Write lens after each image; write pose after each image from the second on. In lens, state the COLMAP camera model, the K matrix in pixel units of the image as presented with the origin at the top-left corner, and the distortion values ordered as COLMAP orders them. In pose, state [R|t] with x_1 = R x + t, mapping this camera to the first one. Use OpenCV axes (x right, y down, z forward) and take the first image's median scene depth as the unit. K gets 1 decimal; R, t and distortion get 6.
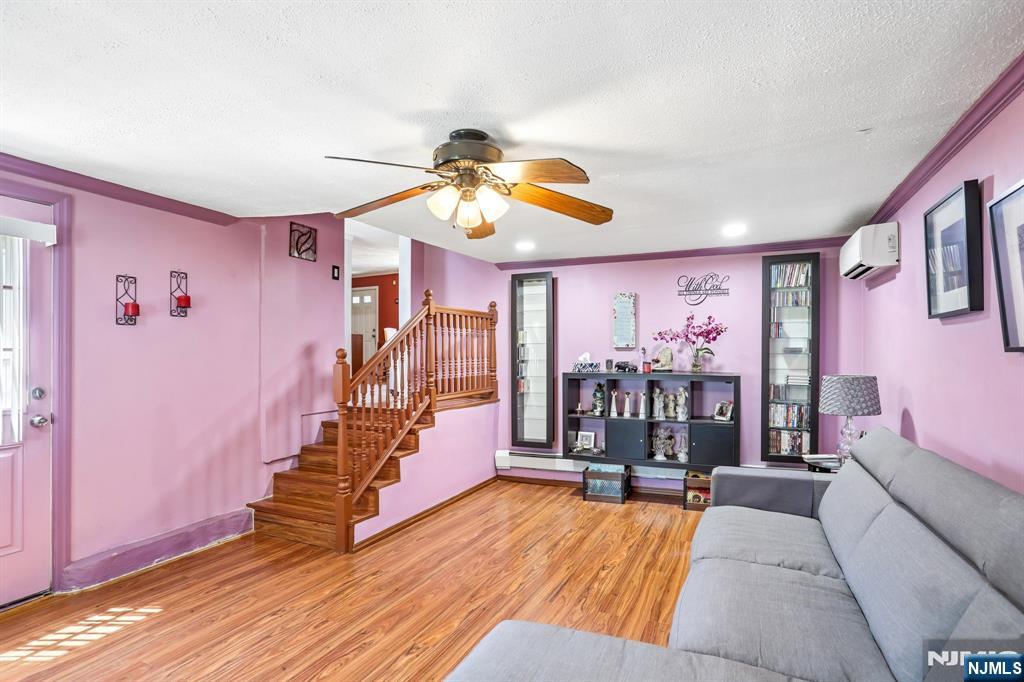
lens RADIAL K [[506.6, 0, 505.2], [0, 506.6, 346.6], [0, 0, 1]] dist [-0.060729, 0.024577]
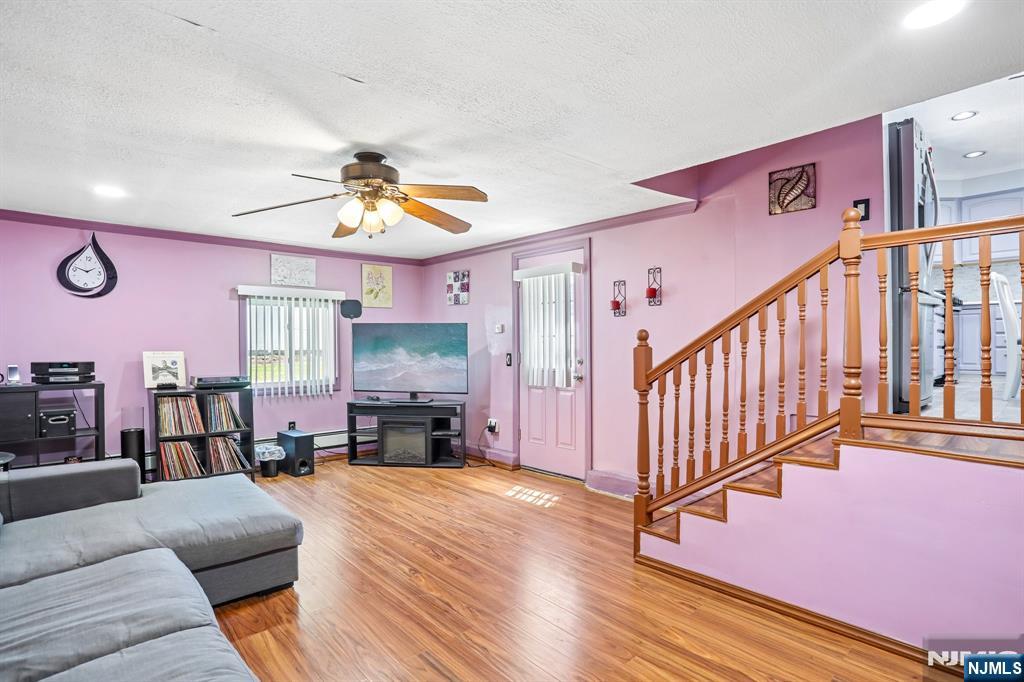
lens RADIAL K [[506.6, 0, 516.5], [0, 506.6, 341.3], [0, 0, 1]] dist [-0.060729, 0.024577]
pose [[-0.365419, 0.001665, -0.930842, 0.462440], [0.021340, 0.999751, -0.006589, 0.020118], [0.930598, -0.022272, -0.365364, 0.883676]]
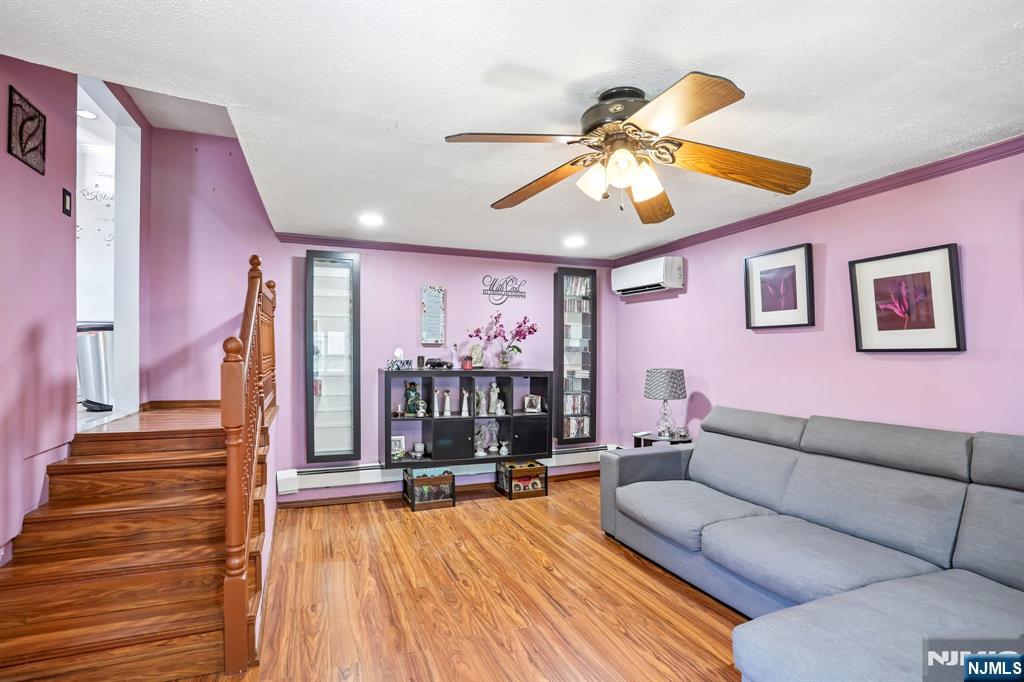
lens RADIAL K [[506.6, 0, 502.8], [0, 506.6, 345.0], [0, 0, 1]] dist [-0.060729, 0.024577]
pose [[0.702980, 0.019770, 0.710935, -0.413459], [-0.021627, 0.999746, -0.006416, 0.009064], [-0.710881, -0.010865, 0.703228, 0.274356]]
